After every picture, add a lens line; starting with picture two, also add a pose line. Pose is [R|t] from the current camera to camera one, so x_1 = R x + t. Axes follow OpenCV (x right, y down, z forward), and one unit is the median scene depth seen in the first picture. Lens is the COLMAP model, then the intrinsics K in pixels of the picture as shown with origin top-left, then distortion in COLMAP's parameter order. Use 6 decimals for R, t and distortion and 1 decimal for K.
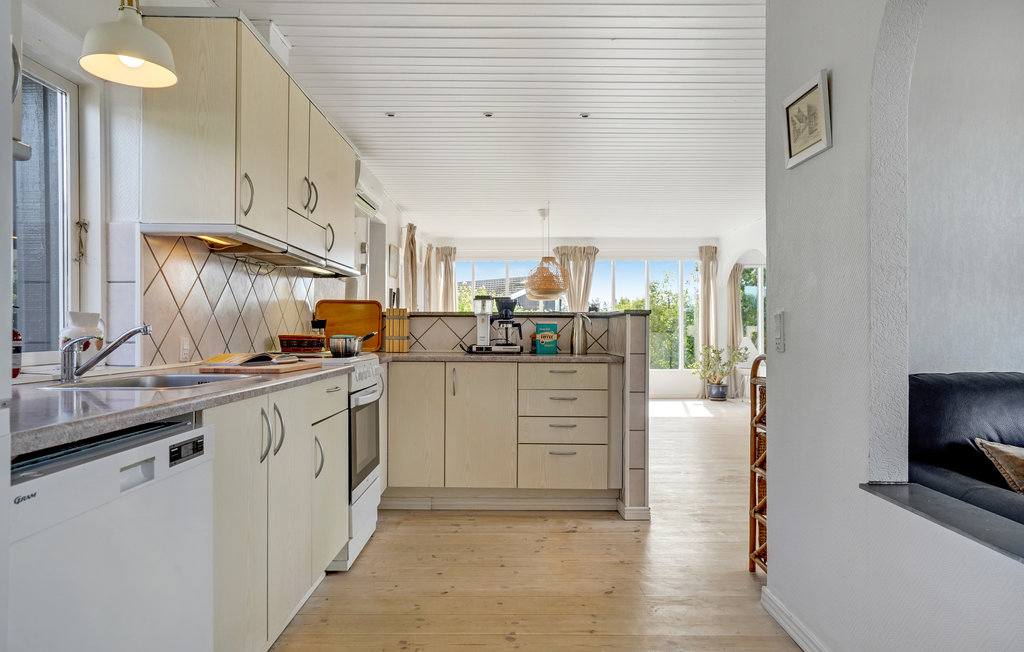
lens RADIAL K [[654.2, 0, 509.1], [0, 654.2, 328.7], [0, 0, 1]] dist [0.003257, 0.000123]
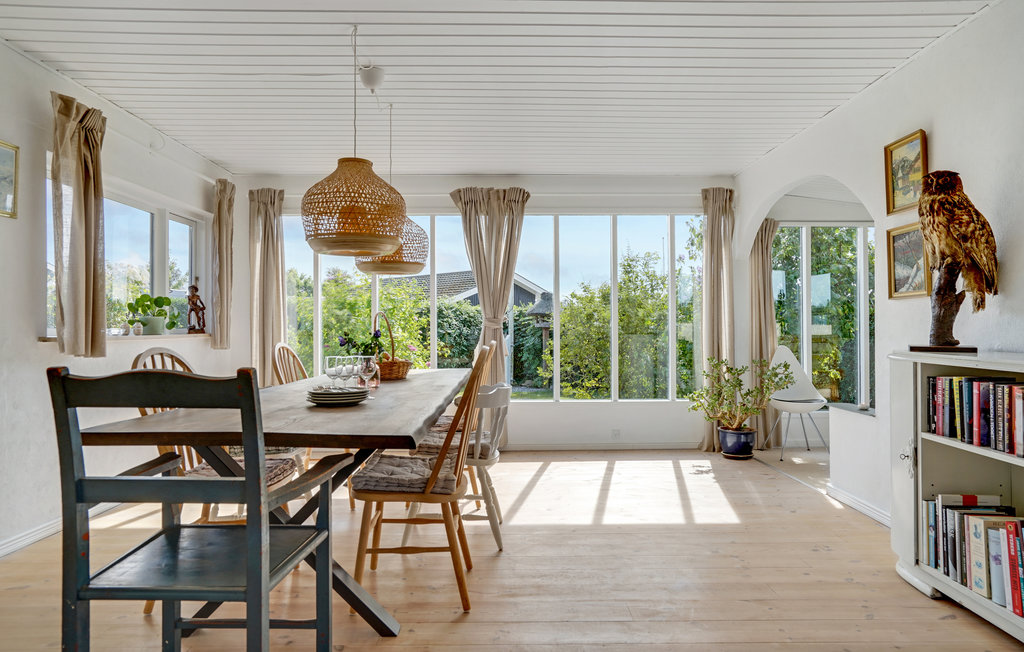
lens RADIAL K [[654.2, 0, 513.1], [0, 654.2, 323.0], [0, 0, 1]] dist [0.003257, 0.000123]
pose [[0.999810, -0.001285, 0.019433, 0.111444], [0.001460, 0.999958, -0.009019, -0.001693], [-0.019421, 0.009046, 0.999770, 0.424664]]
